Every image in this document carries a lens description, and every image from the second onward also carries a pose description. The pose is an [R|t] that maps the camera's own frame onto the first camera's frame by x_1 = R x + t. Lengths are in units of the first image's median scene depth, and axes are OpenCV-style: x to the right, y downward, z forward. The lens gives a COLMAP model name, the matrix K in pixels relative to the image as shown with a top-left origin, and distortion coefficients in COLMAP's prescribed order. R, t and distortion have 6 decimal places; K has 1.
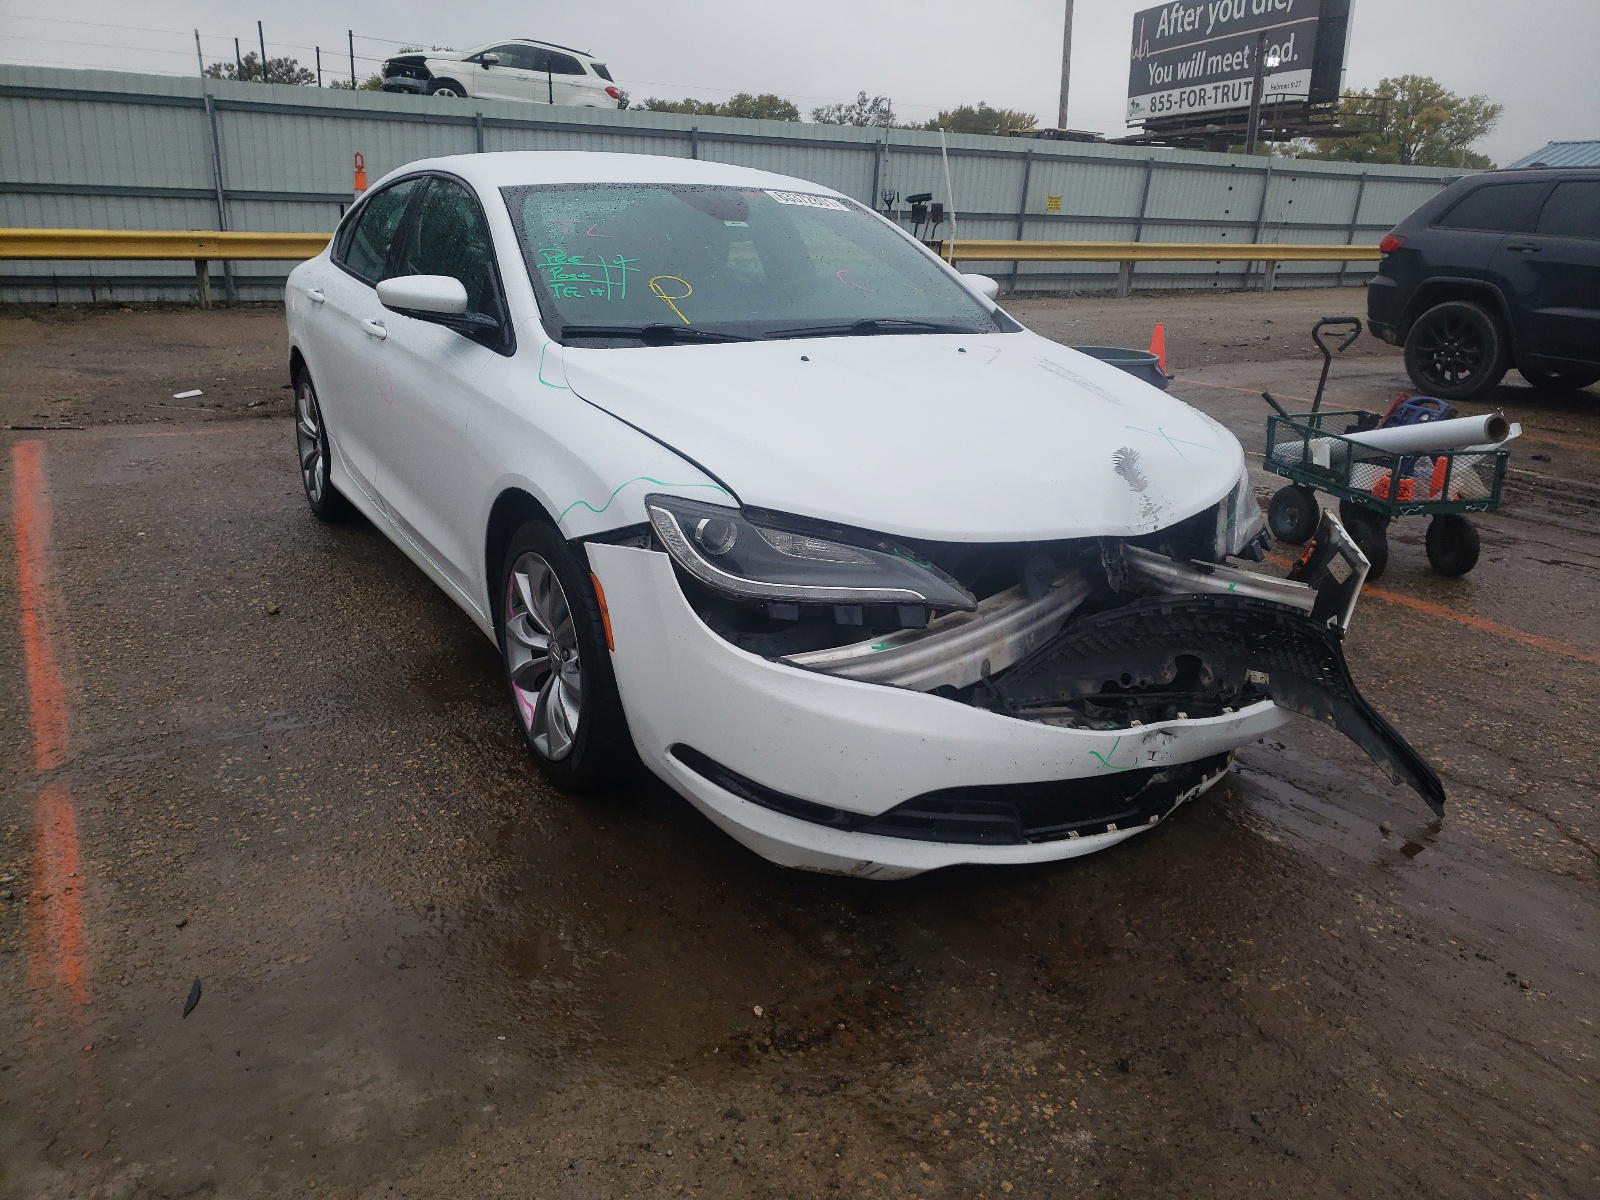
lens RADIAL K [[1220.4, 0, 815.9], [0, 1220.4, 595.1], [0, 0, 1]] dist [0.056206, -0.052763]
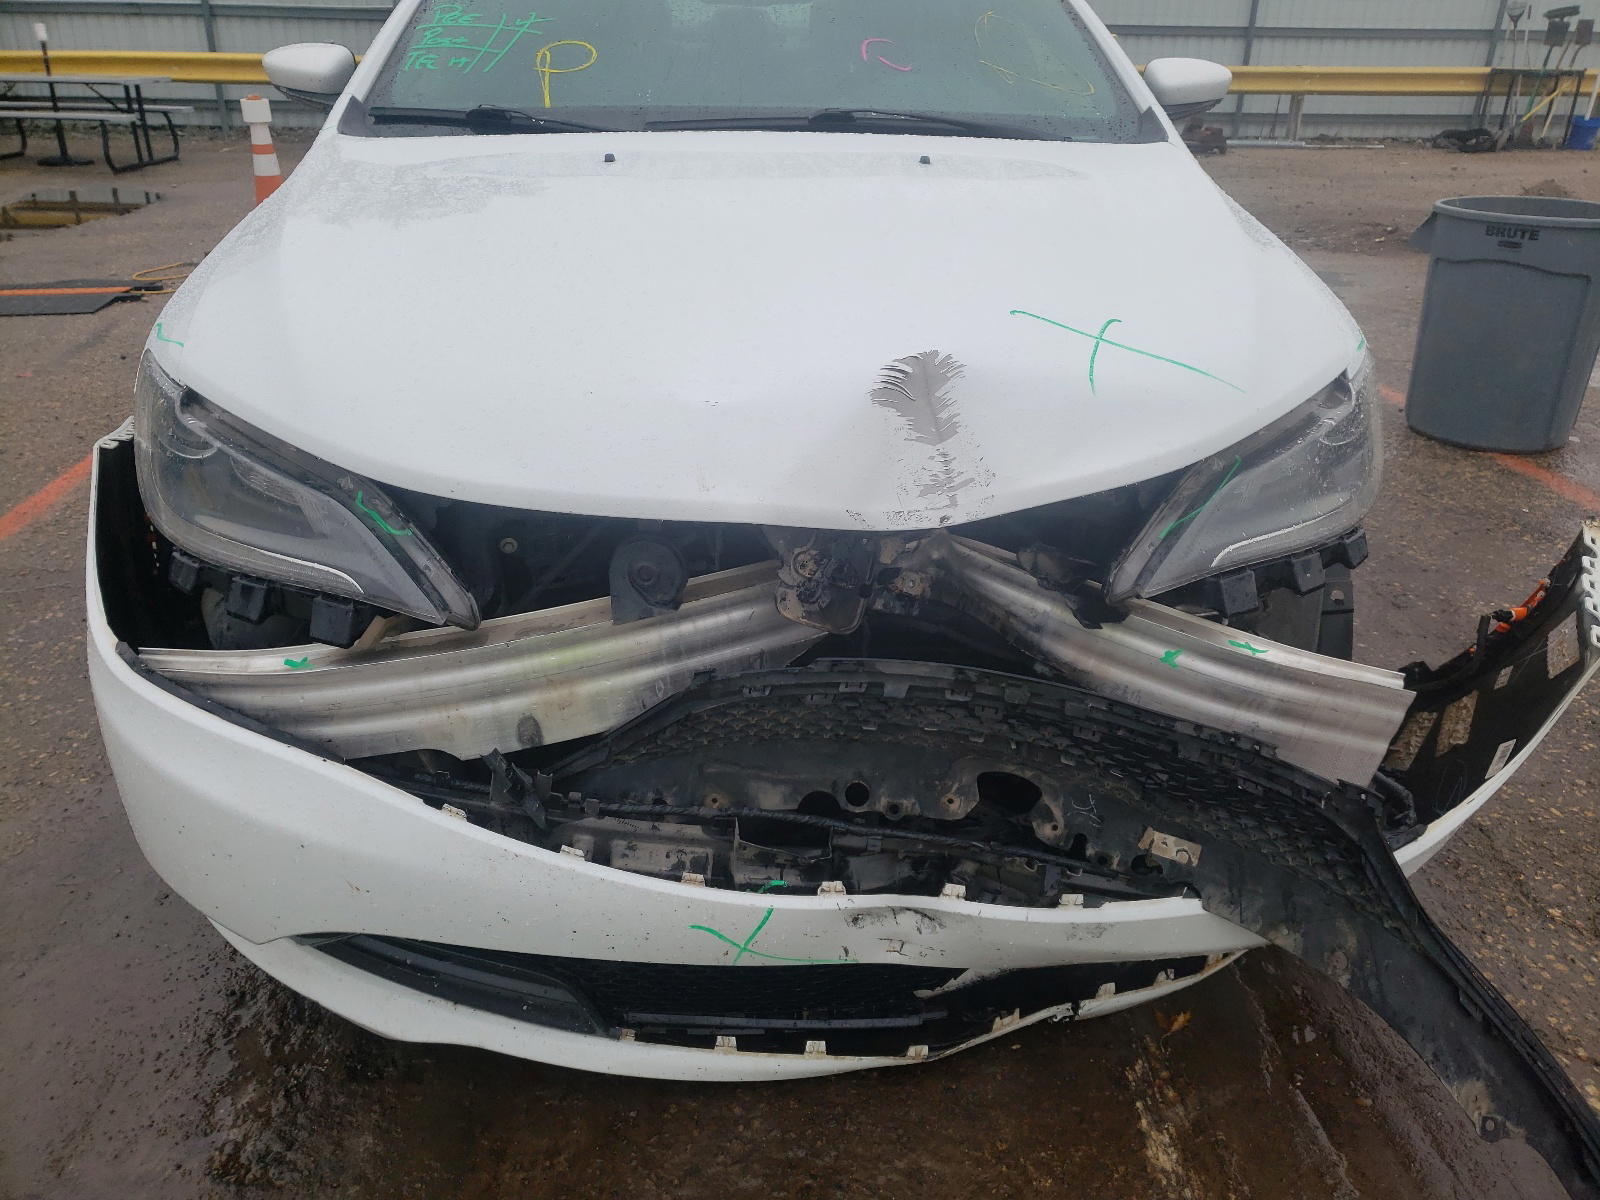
lens RADIAL K [[1220.4, 0, 815.9], [0, 1220.4, 595.1], [0, 0, 1]] dist [0.056206, -0.052763]
pose [[0.891839, 0.175396, -0.416966, 0.426171], [-0.127815, 0.981916, 0.139661, -0.084448], [0.433921, -0.071260, 0.898128, 0.509770]]
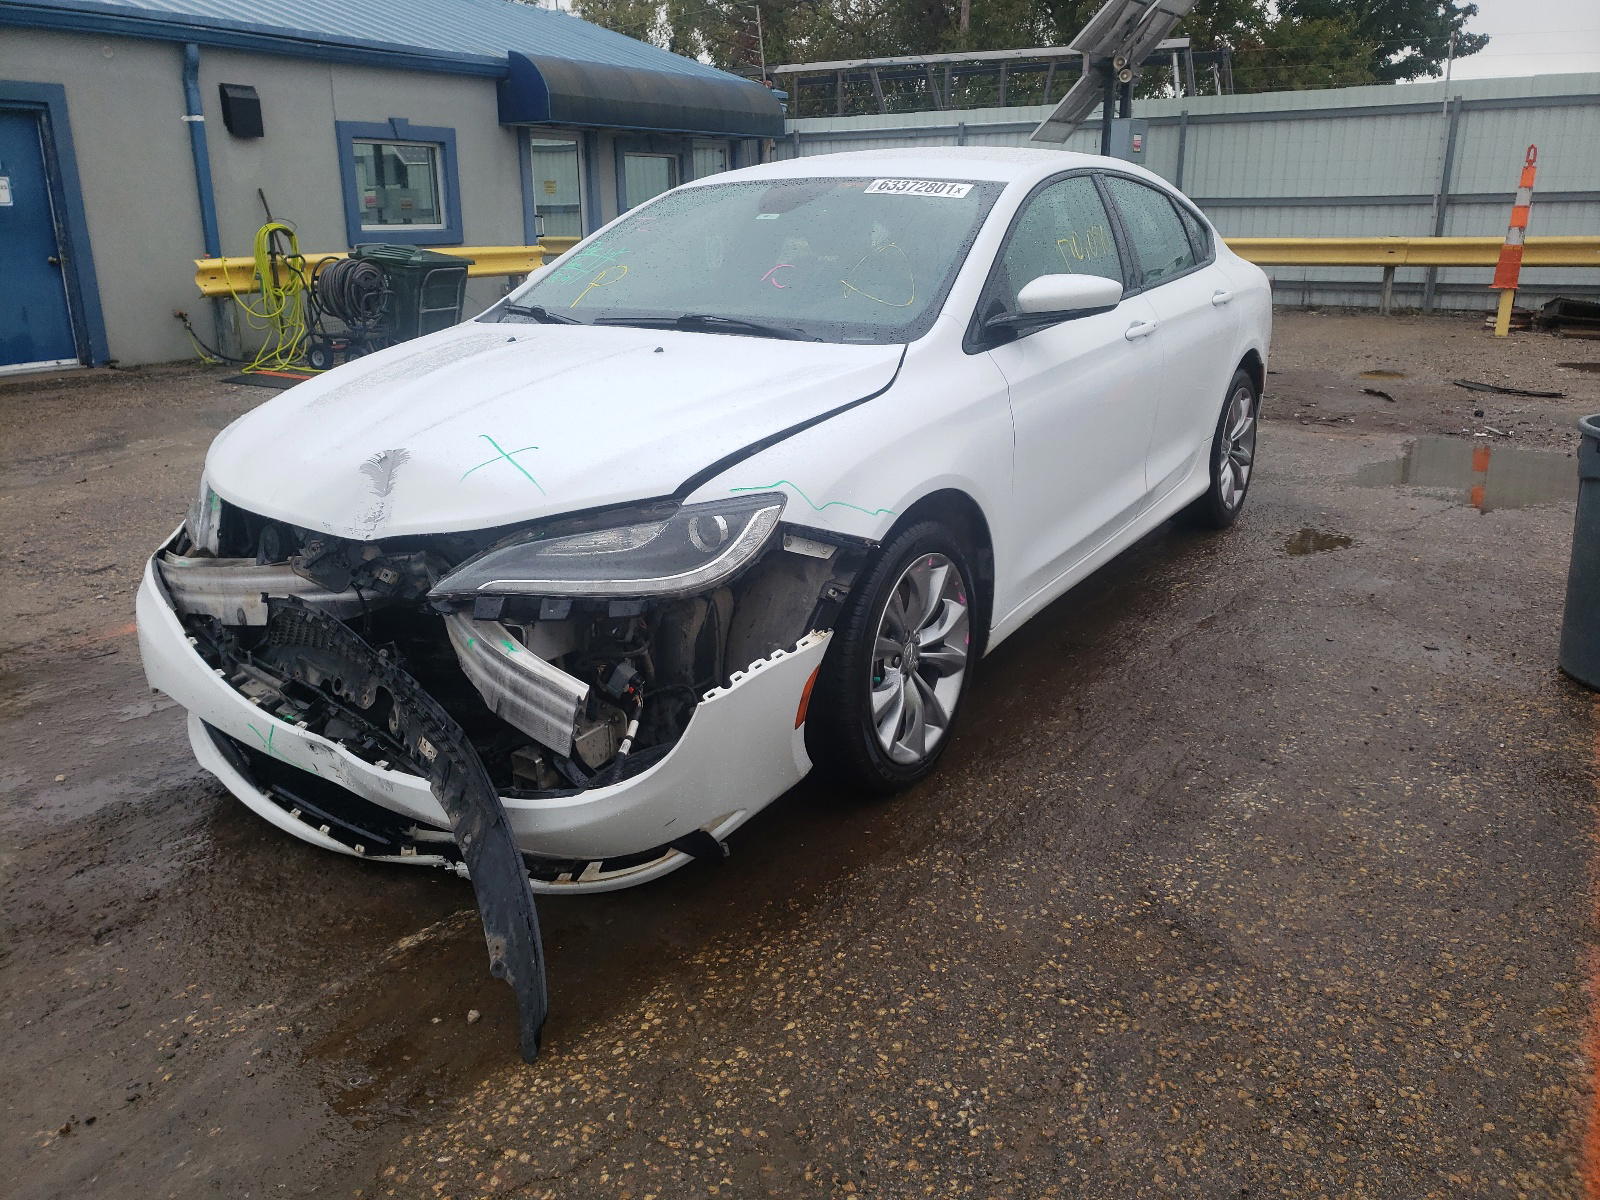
lens RADIAL K [[1220.4, 0, 815.9], [0, 1220.4, 595.1], [0, 0, 1]] dist [0.056206, -0.052763]
pose [[0.433121, 0.244707, -0.867482, 1.186522], [-0.251333, 0.957055, 0.144488, -0.222374], [0.865585, 0.155446, 0.476024, 0.826972]]
